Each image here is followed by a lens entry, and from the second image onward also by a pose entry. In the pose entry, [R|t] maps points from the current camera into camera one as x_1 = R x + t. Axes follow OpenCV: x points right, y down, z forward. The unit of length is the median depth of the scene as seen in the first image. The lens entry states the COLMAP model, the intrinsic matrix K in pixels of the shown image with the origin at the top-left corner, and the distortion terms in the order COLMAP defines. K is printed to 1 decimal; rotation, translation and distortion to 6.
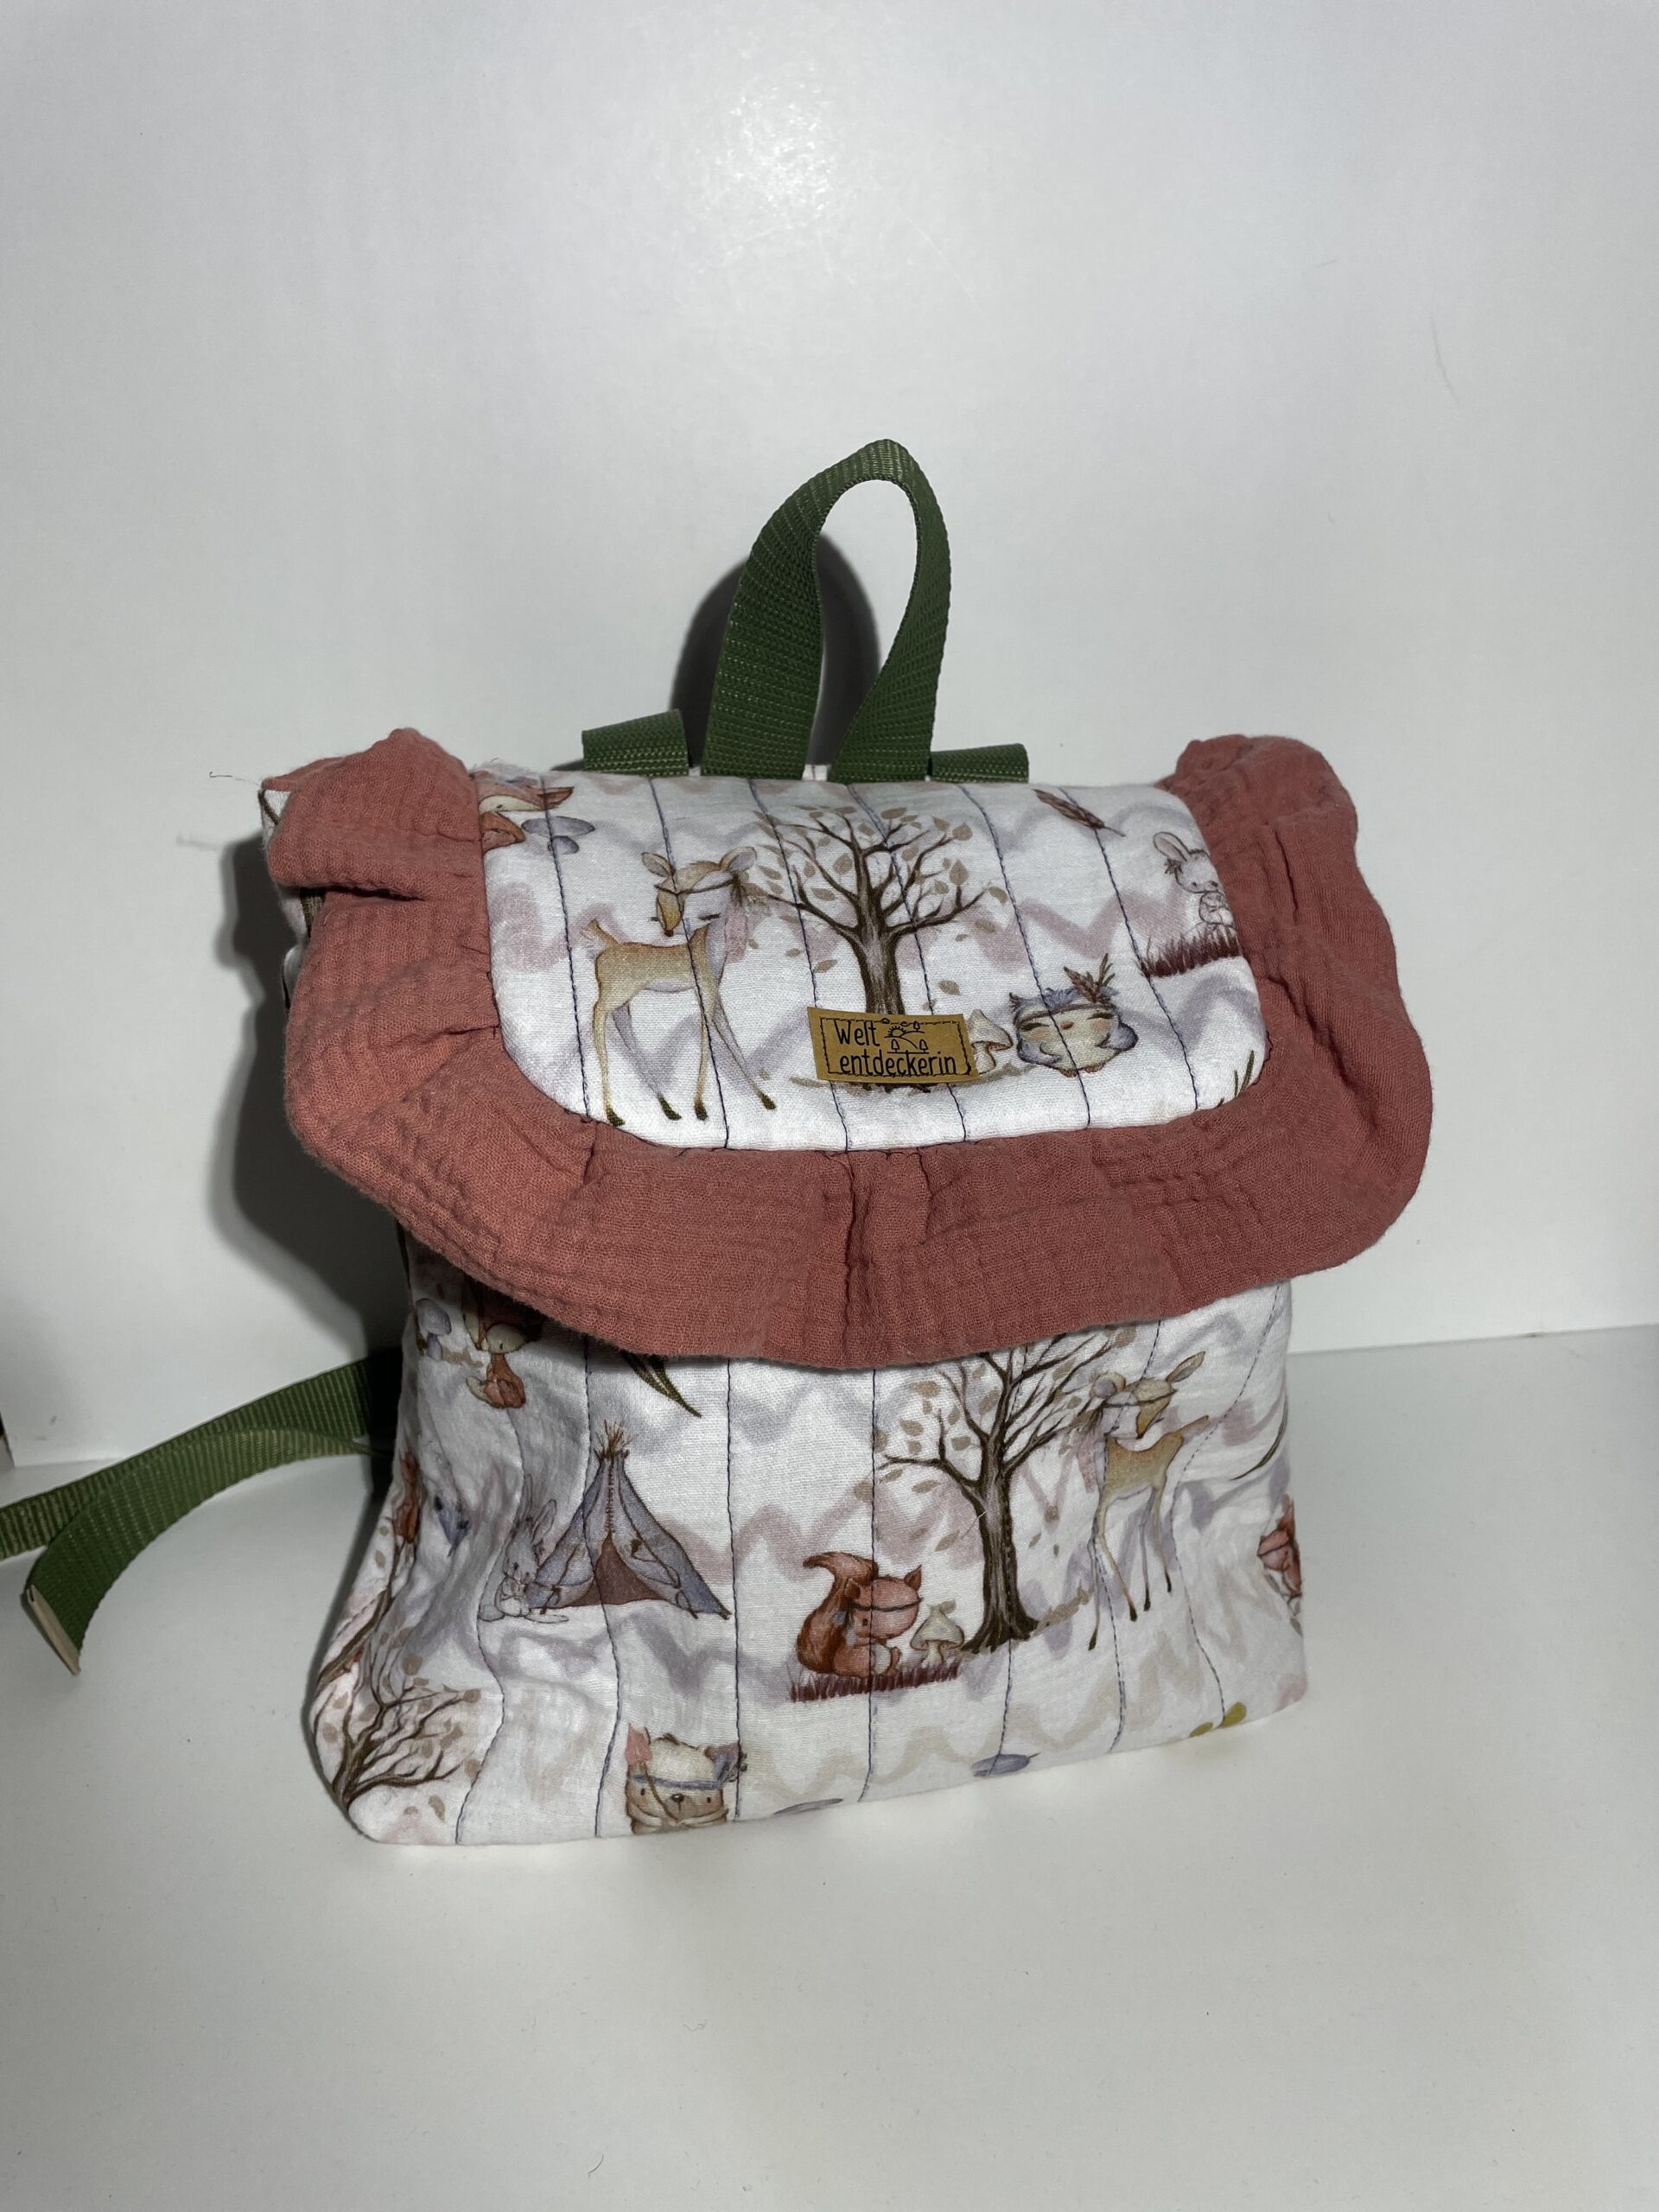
lens RADIAL K [[1643.8, 0, 816.9], [0, 1643.8, 1092.7], [0, 0, 1]] dist [0.055984, -0.041954]
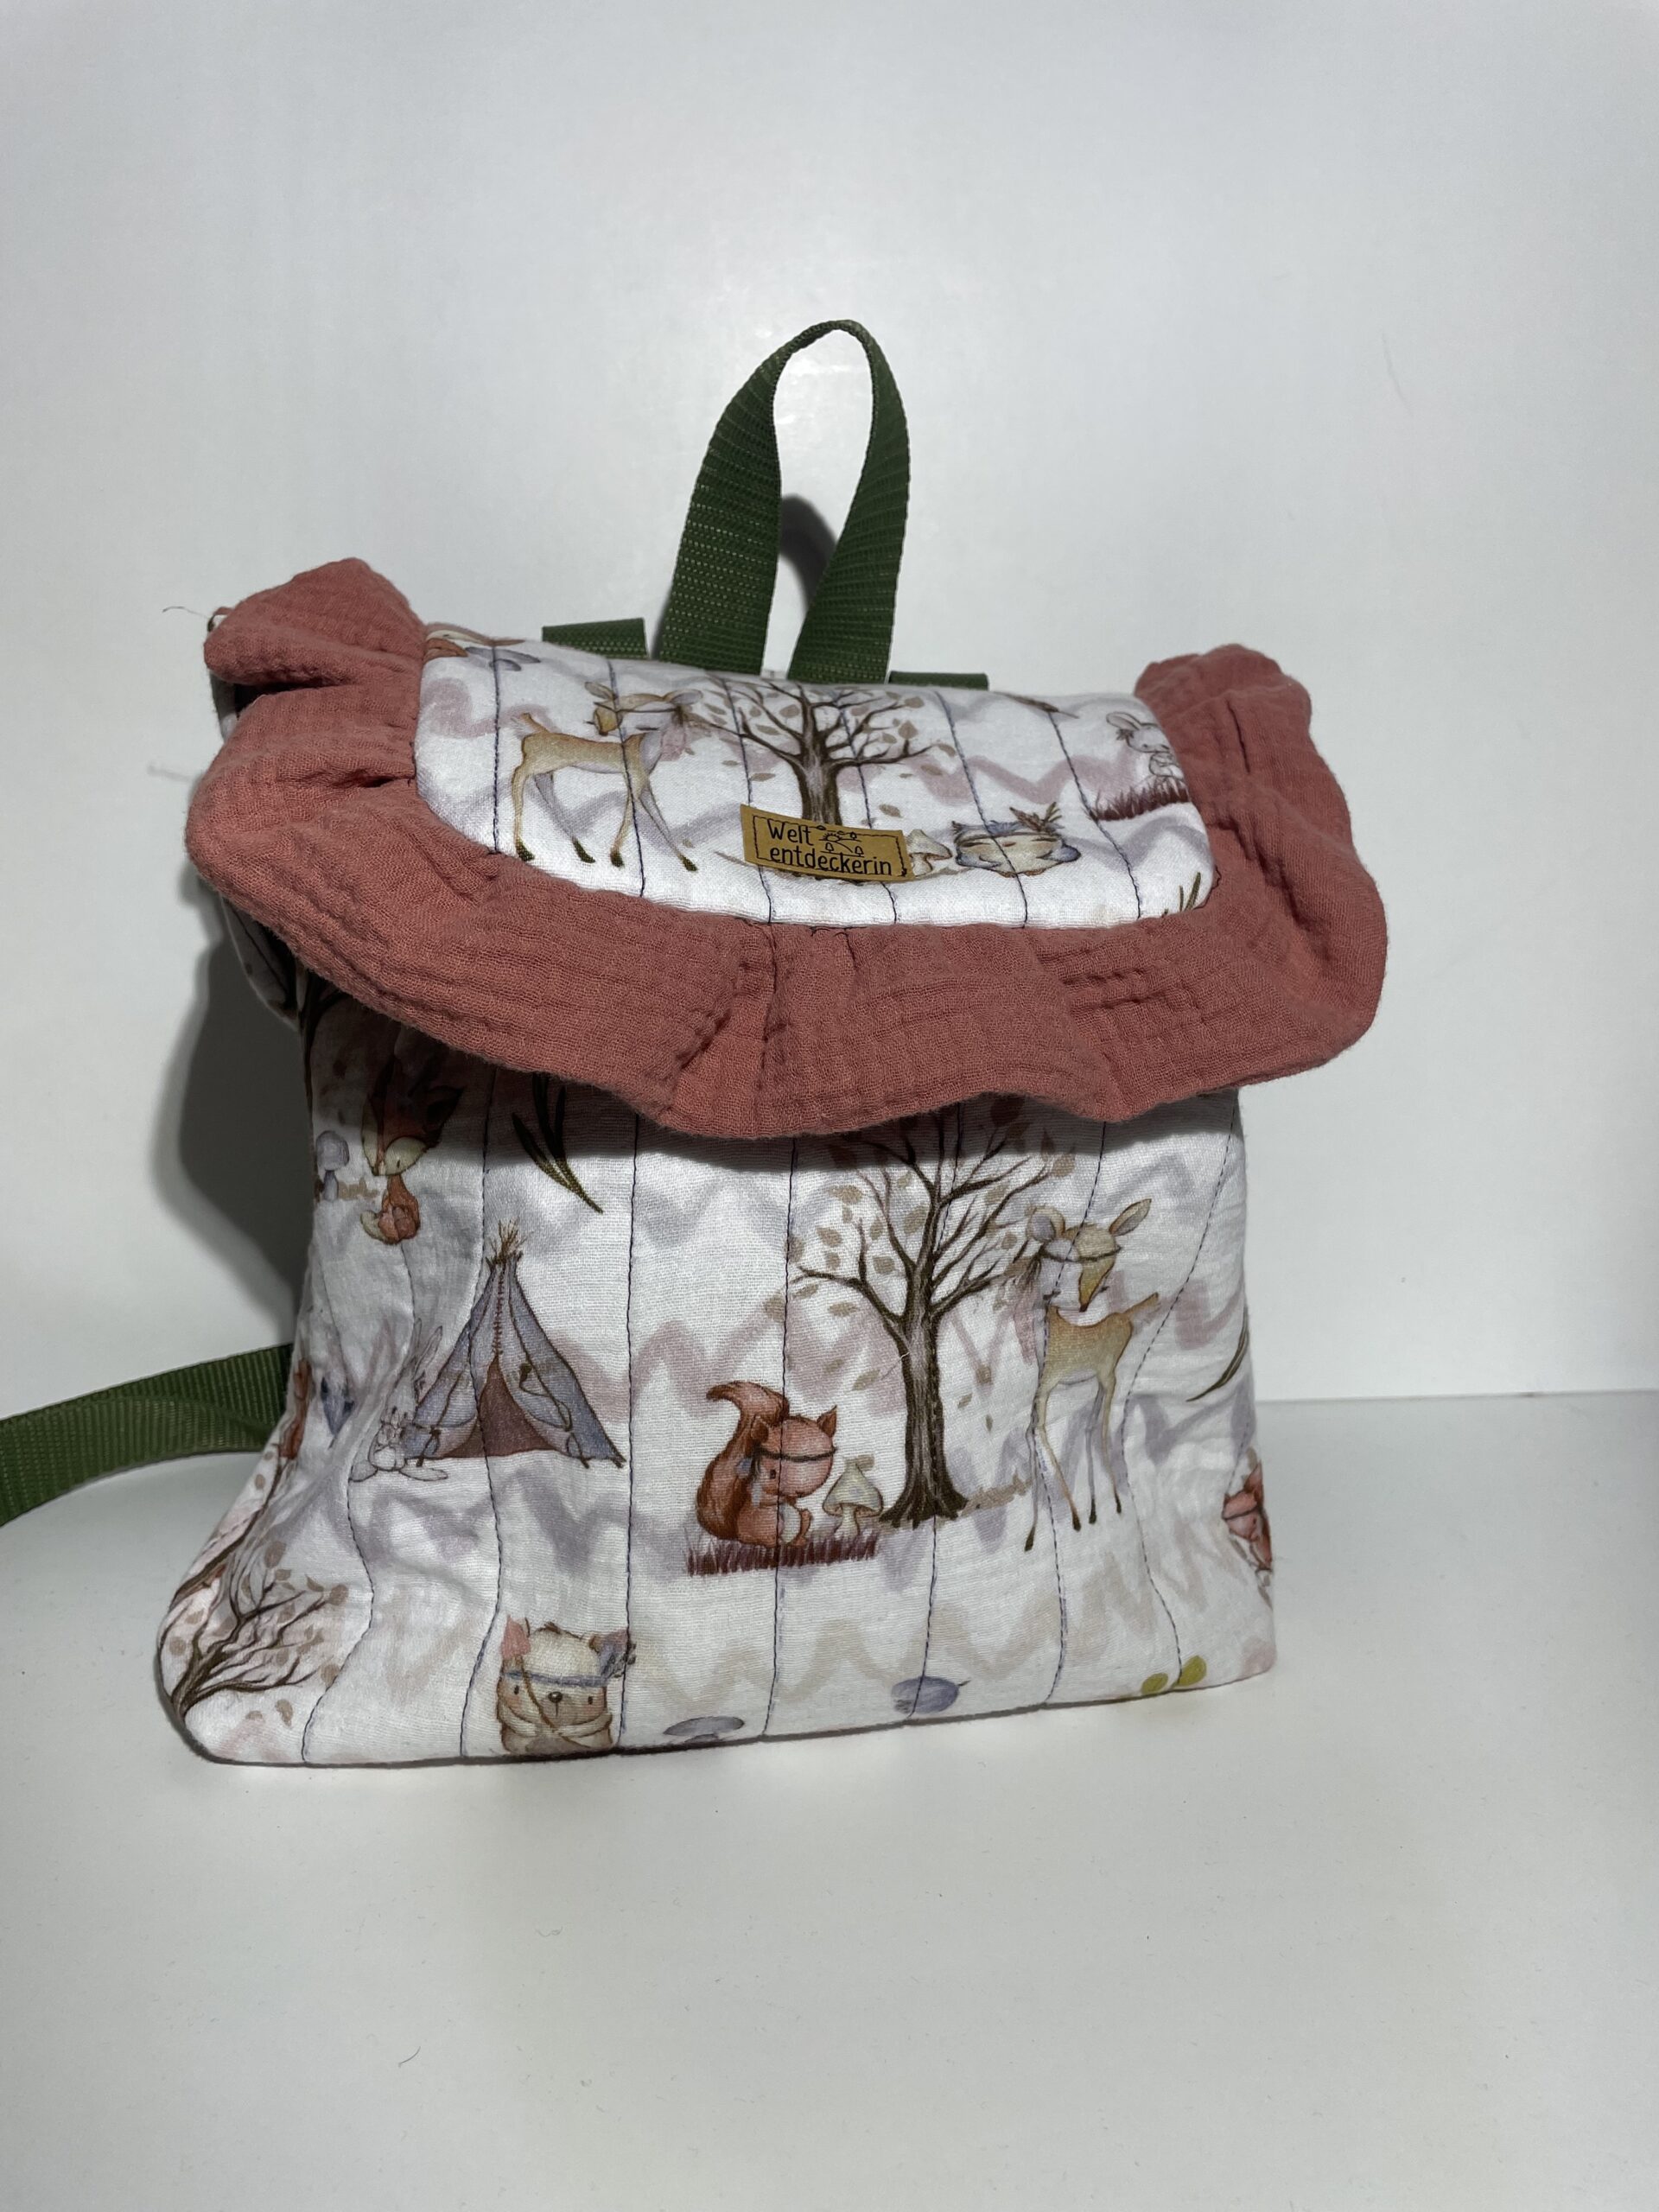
lens RADIAL K [[1643.8, 0, 837.6], [0, 1643.8, 1120.9], [0, 0, 1]] dist [0.055984, -0.041954]
pose [[0.999199, 0.039700, -0.004929, 0.060246], [-0.039902, 0.980213, -0.193882, 0.299522], [-0.002865, 0.193923, 0.981012, 0.077828]]
